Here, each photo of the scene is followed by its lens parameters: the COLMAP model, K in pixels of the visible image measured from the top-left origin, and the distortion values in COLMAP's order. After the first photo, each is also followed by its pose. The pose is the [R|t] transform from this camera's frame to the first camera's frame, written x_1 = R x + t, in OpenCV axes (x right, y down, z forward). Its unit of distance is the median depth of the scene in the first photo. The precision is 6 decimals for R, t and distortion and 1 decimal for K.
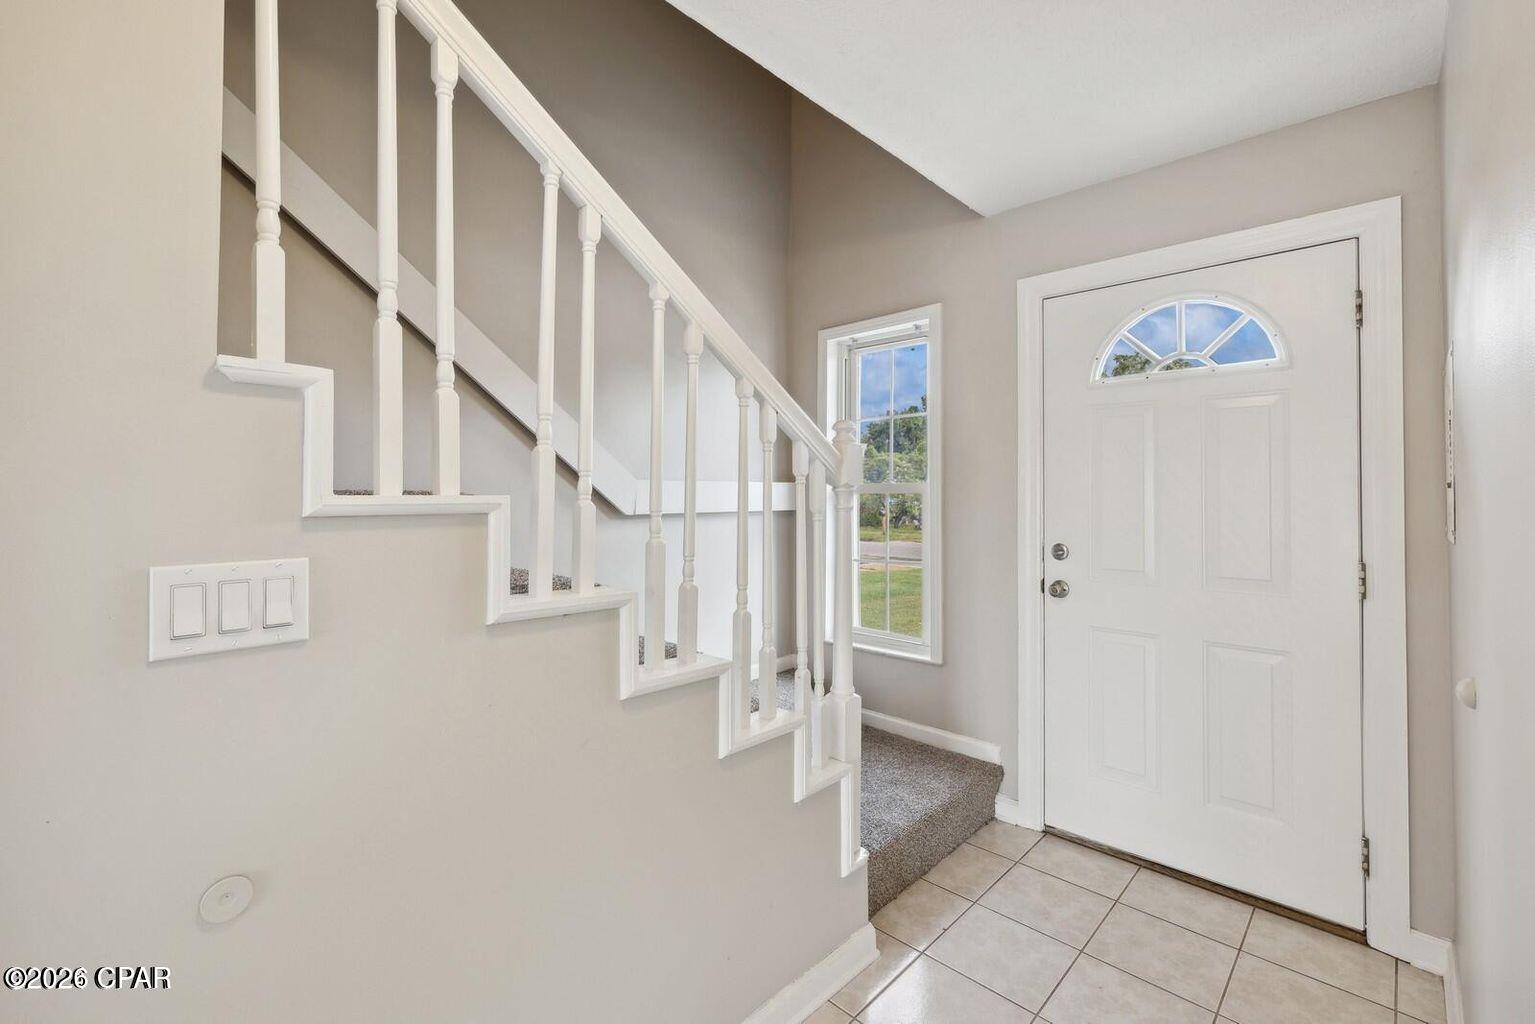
lens RADIAL K [[660.9, 0, 764.3], [0, 660.9, 487.6], [0, 0, 1]] dist [0.000258, 0.000130]
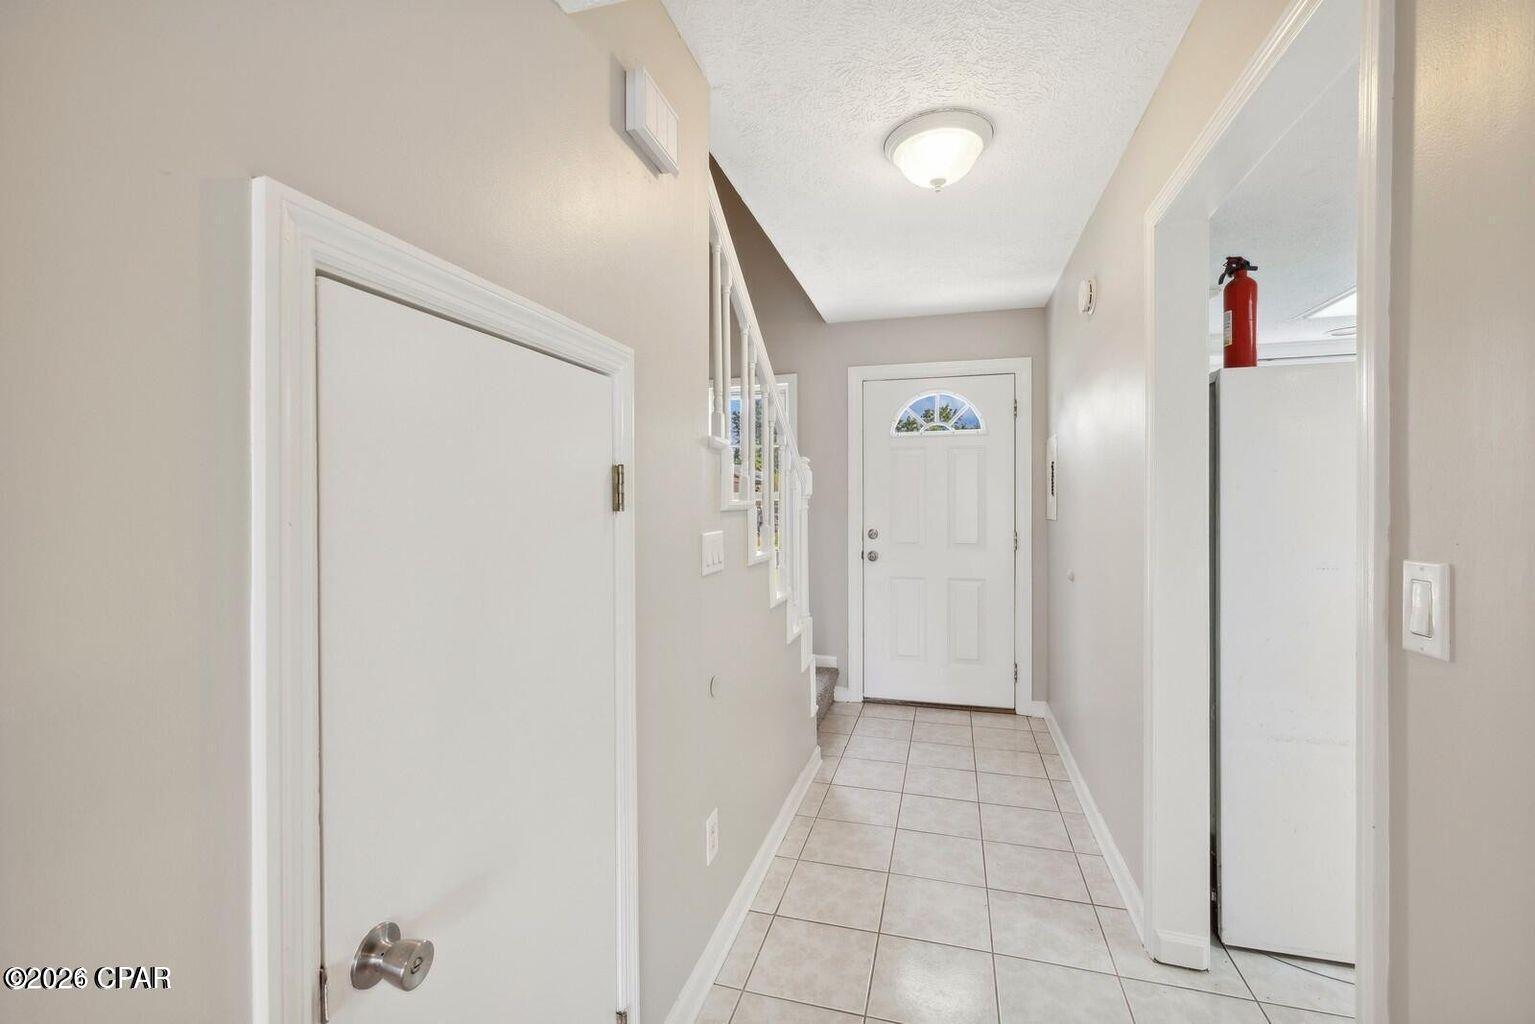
lens RADIAL K [[643.4, 0, 767.5], [0, 643.4, 512.0], [0, 0, 1]] dist [-0.000935, 0.000170]
pose [[0.883023, -0.012531, 0.469163, -0.666425], [0.000685, 0.999677, 0.025412, -0.000892], [-0.469330, -0.022118, 0.882746, -0.379575]]
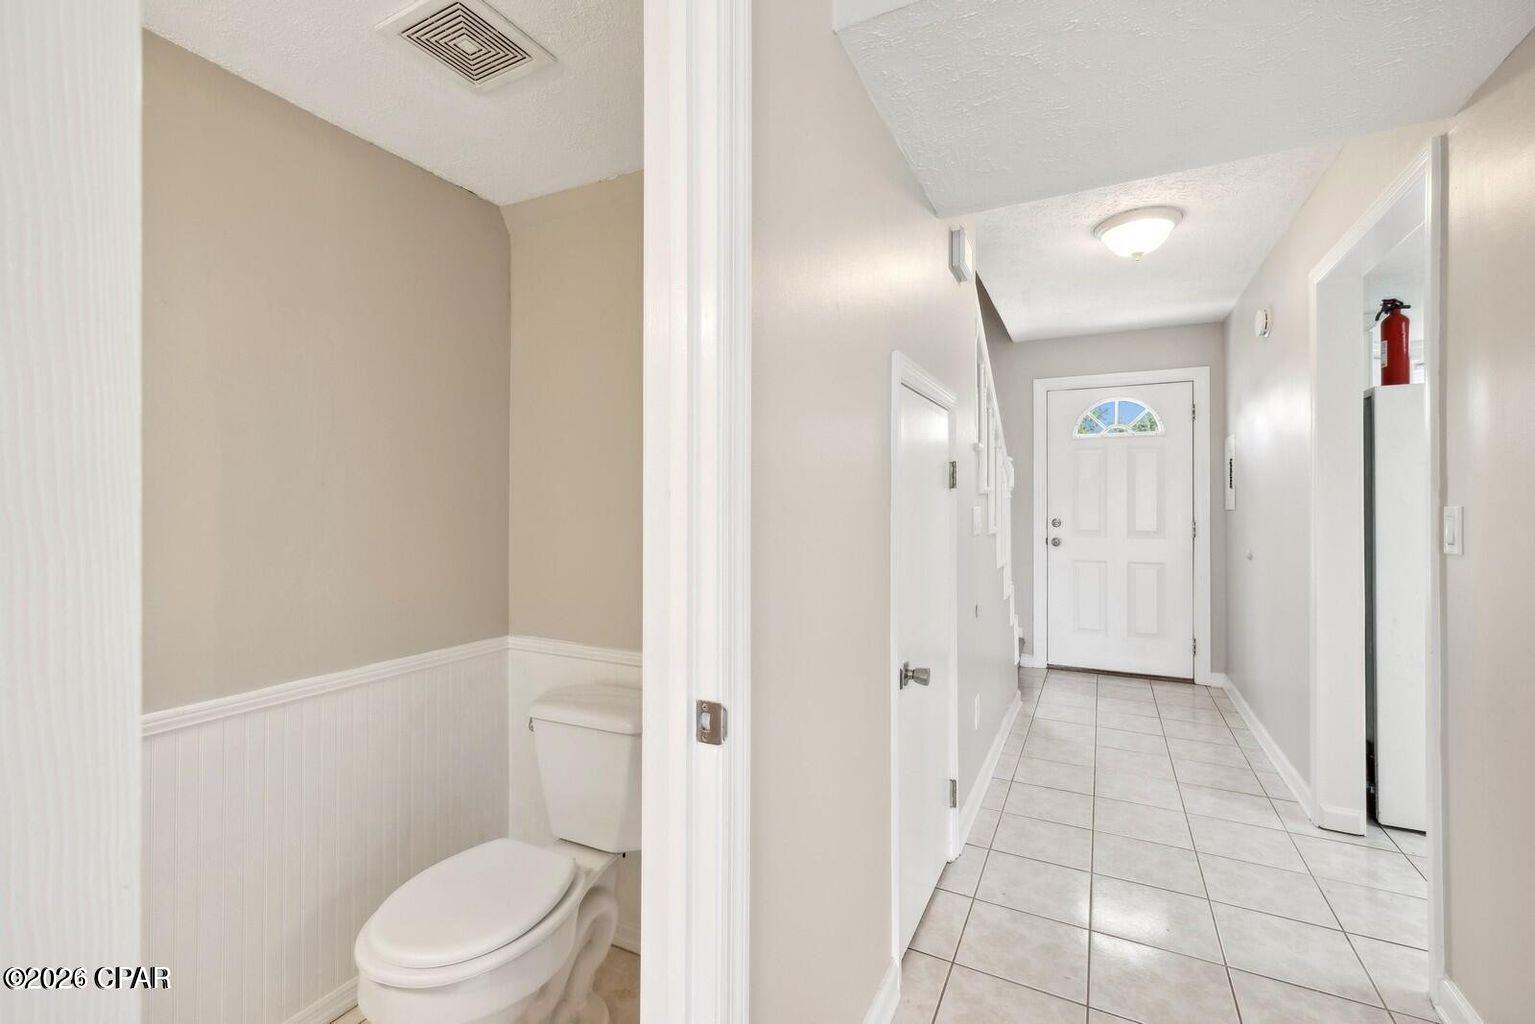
lens RADIAL K [[655.4, 0, 762.6], [0, 655.4, 504.7], [0, 0, 1]] dist [0.000879, -0.000071]
pose [[0.958808, -0.001233, 0.284054, -1.113708], [-0.001764, 0.999945, 0.010292, 0.030382], [-0.284051, -0.010369, 0.958753, -0.721968]]
